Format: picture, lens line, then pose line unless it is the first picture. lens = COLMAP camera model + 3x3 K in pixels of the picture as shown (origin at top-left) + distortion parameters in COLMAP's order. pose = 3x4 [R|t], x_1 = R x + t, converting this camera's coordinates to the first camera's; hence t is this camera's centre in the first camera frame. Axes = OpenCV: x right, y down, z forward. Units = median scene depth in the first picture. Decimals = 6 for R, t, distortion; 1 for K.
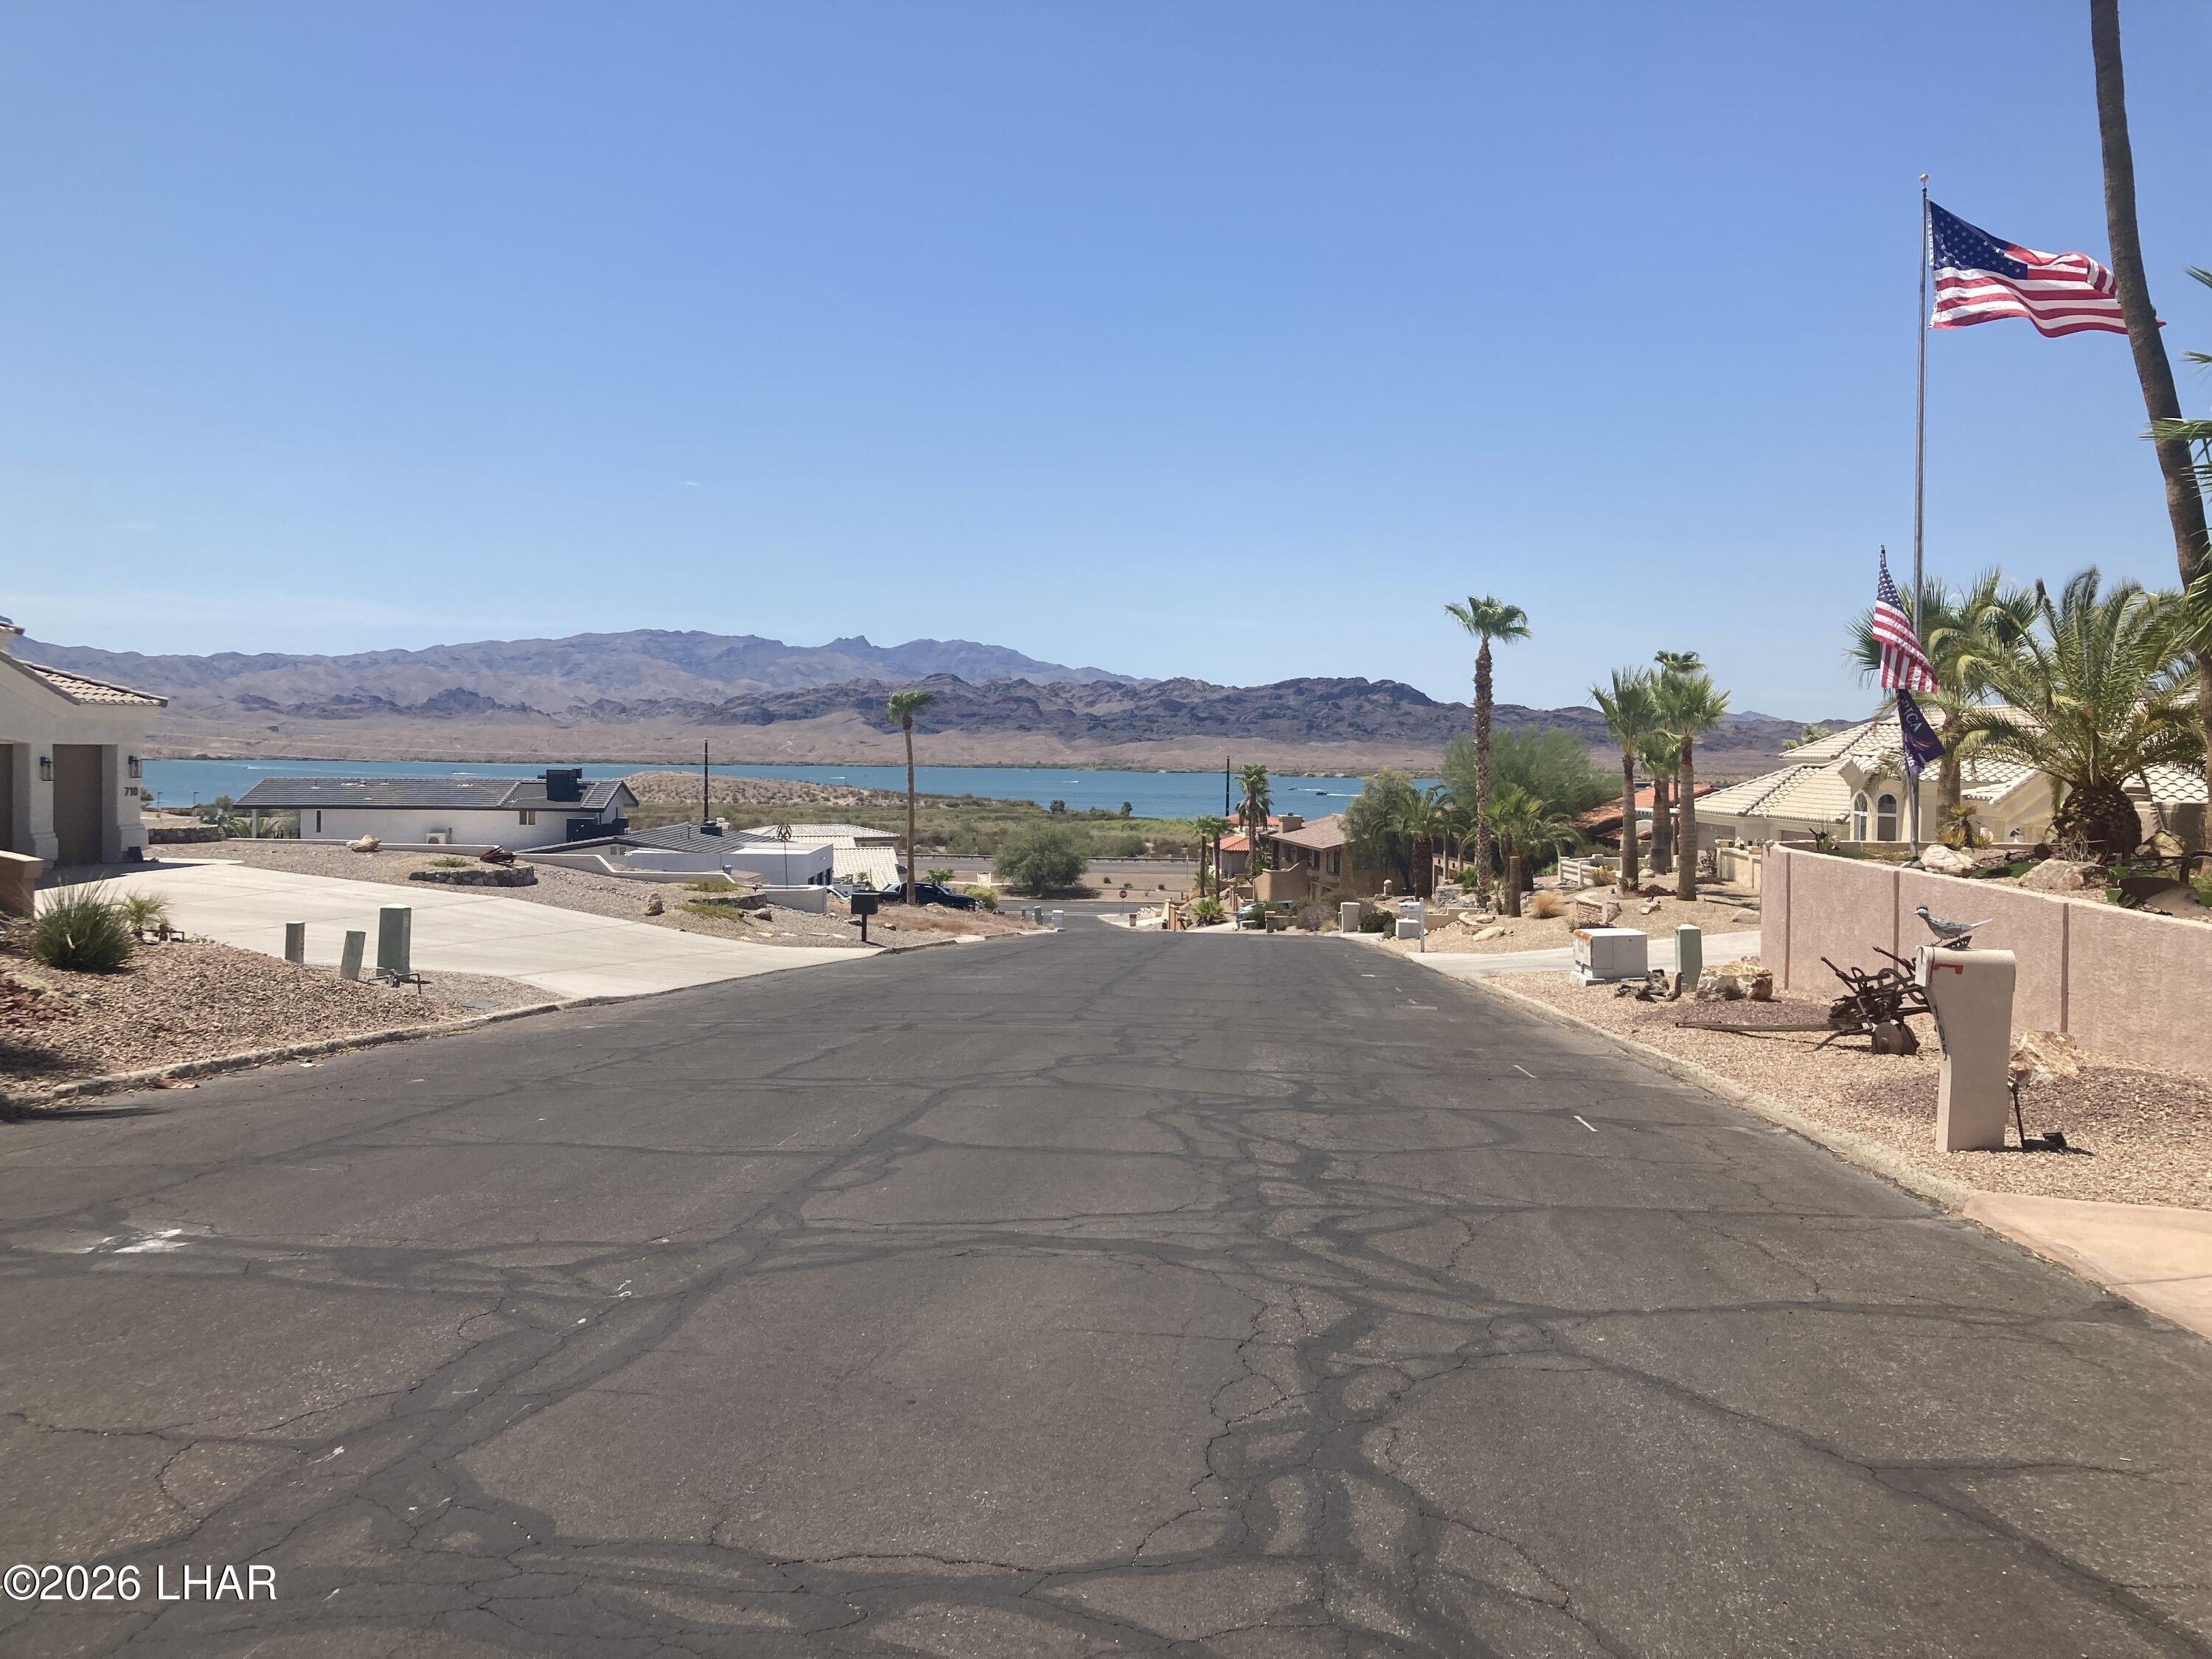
lens RADIAL K [[1802.5, 0, 1106.0], [0, 1802.5, 829.5], [0, 0, 1]] dist [0.045953, -0.076953]
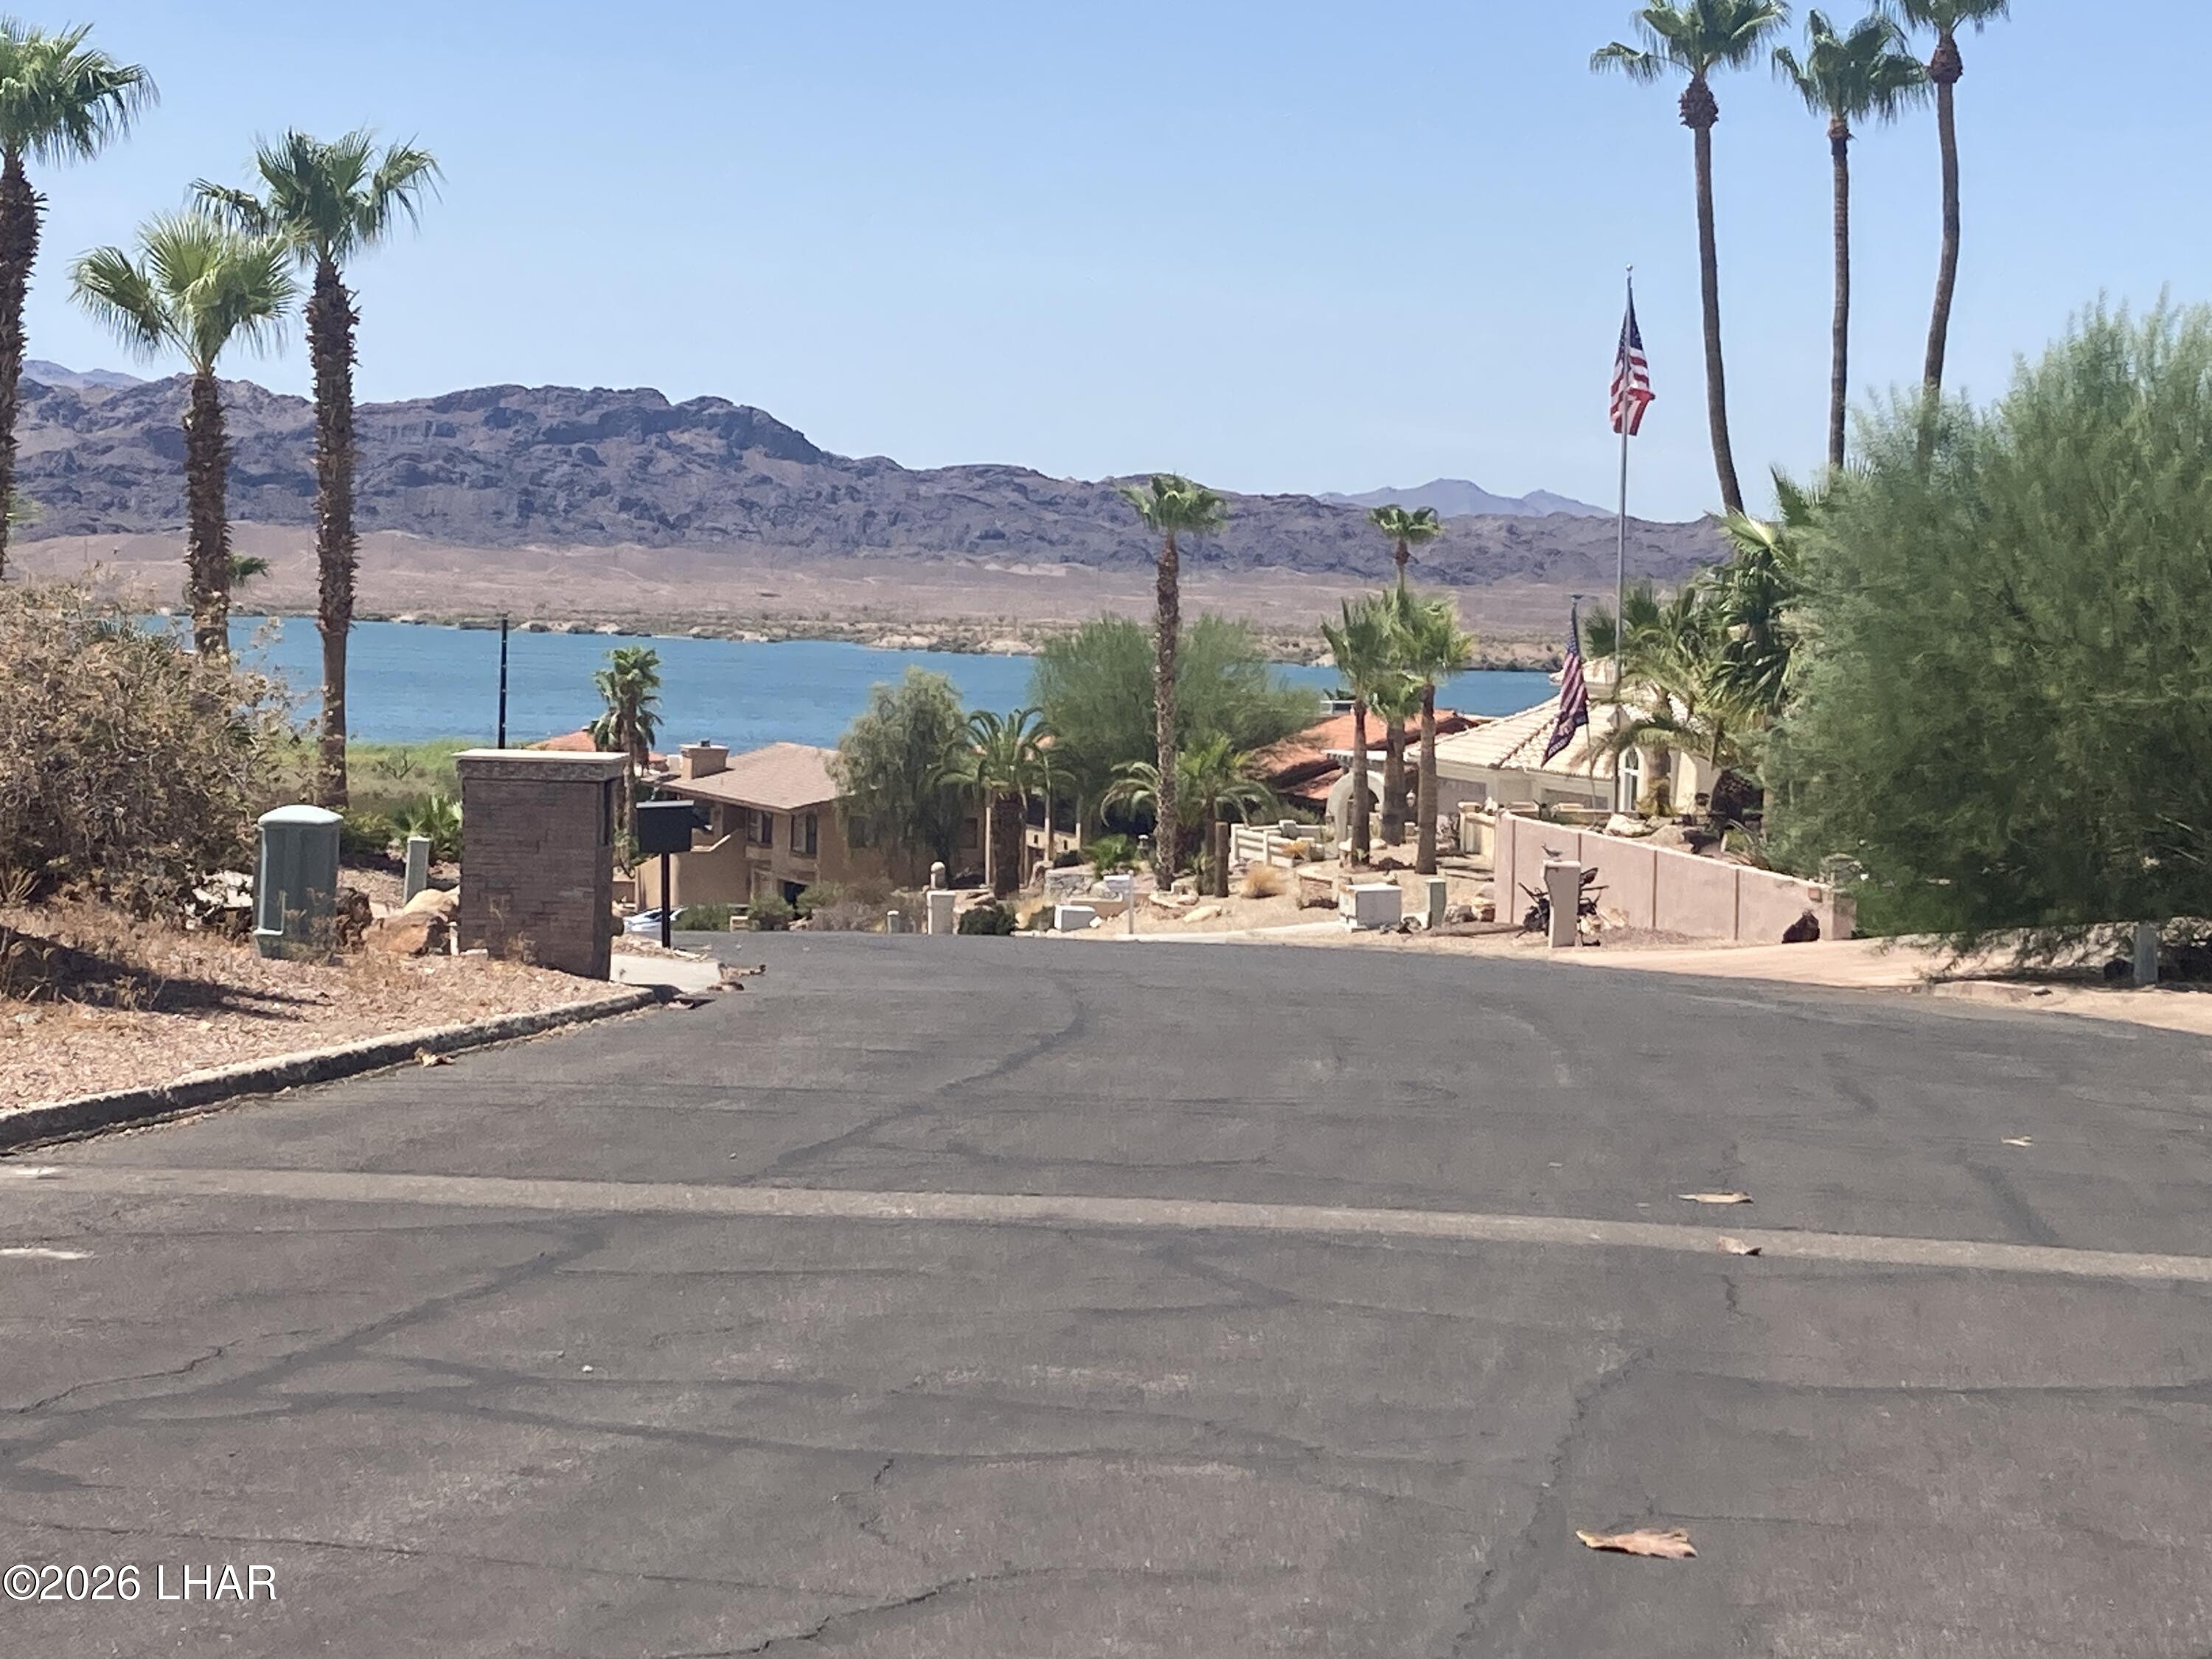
lens RADIAL K [[4455.4, 0, 1108.0], [0, 4455.4, 740.0], [0, 0, 1]] dist [0.776368, 0.007509]
pose [[0.969902, 0.009150, 0.243324, -0.126989], [-0.008175, 0.999954, -0.005016, -0.004754], [-0.243359, 0.002875, 0.969932, -0.378688]]
